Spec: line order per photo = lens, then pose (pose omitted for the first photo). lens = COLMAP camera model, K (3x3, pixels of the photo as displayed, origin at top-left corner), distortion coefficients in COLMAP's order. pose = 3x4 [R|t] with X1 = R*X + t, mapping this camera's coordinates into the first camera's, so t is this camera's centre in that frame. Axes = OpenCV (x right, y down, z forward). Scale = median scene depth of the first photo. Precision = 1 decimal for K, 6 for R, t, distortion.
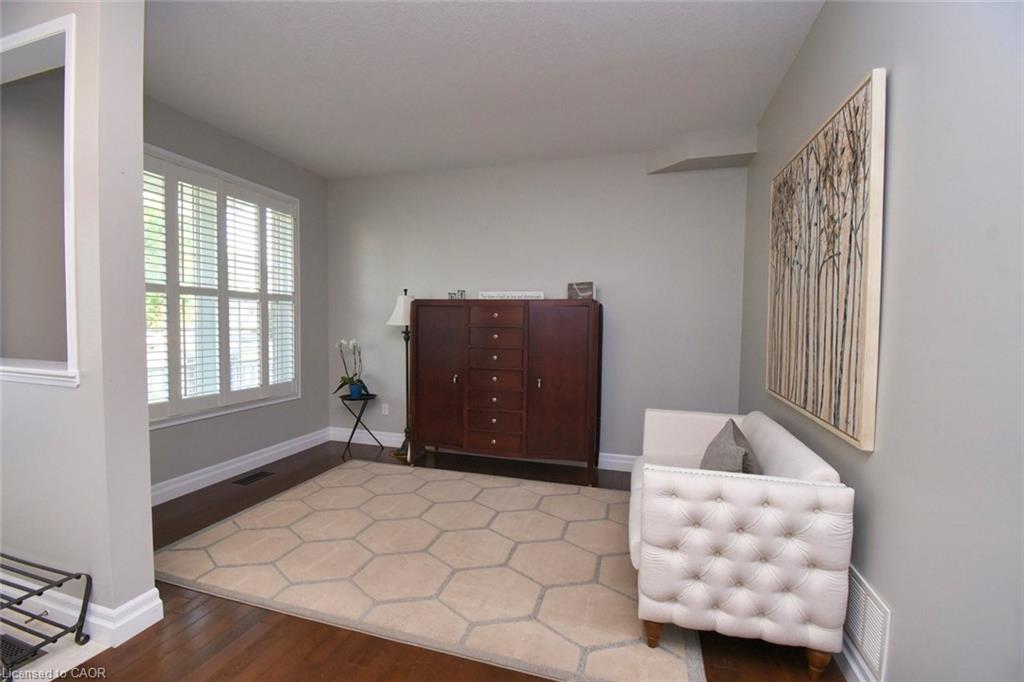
lens RADIAL K [[452.6, 0, 505.3], [0, 452.6, 342.8], [0, 0, 1]] dist [0.002878, -0.018357]
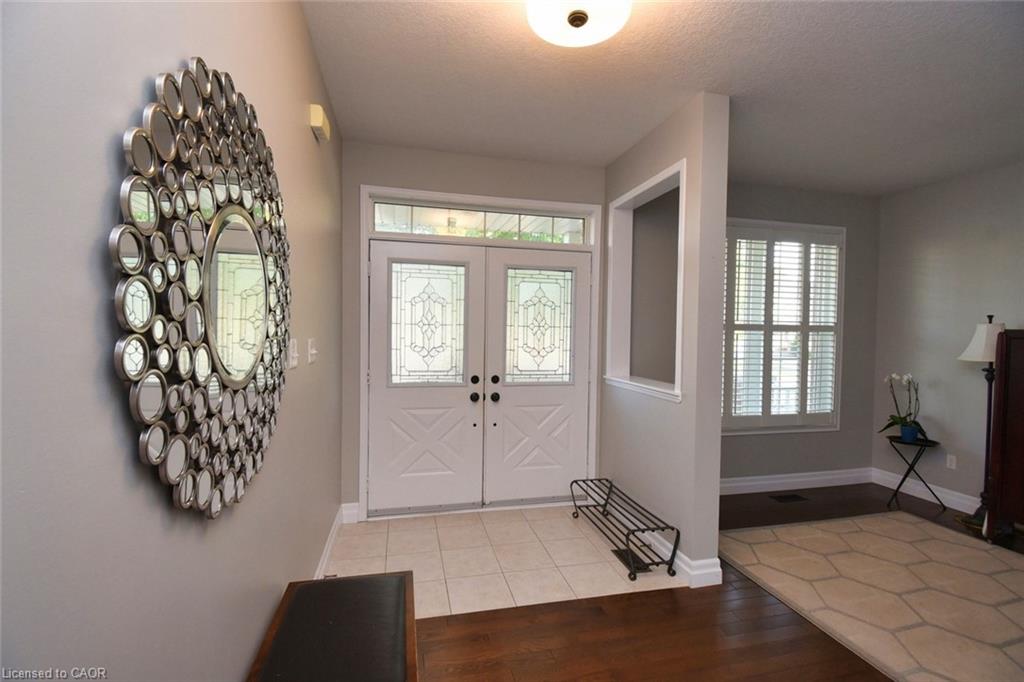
lens RADIAL K [[452.6, 0, 505.3], [0, 452.6, 342.8], [0, 0, 1]] dist [0.002878, -0.018357]
pose [[0.496596, 0.015614, -0.867841, 0.034596], [-0.047273, 0.998841, -0.009080, -0.028732], [0.866694, 0.045535, 0.496758, -0.133222]]
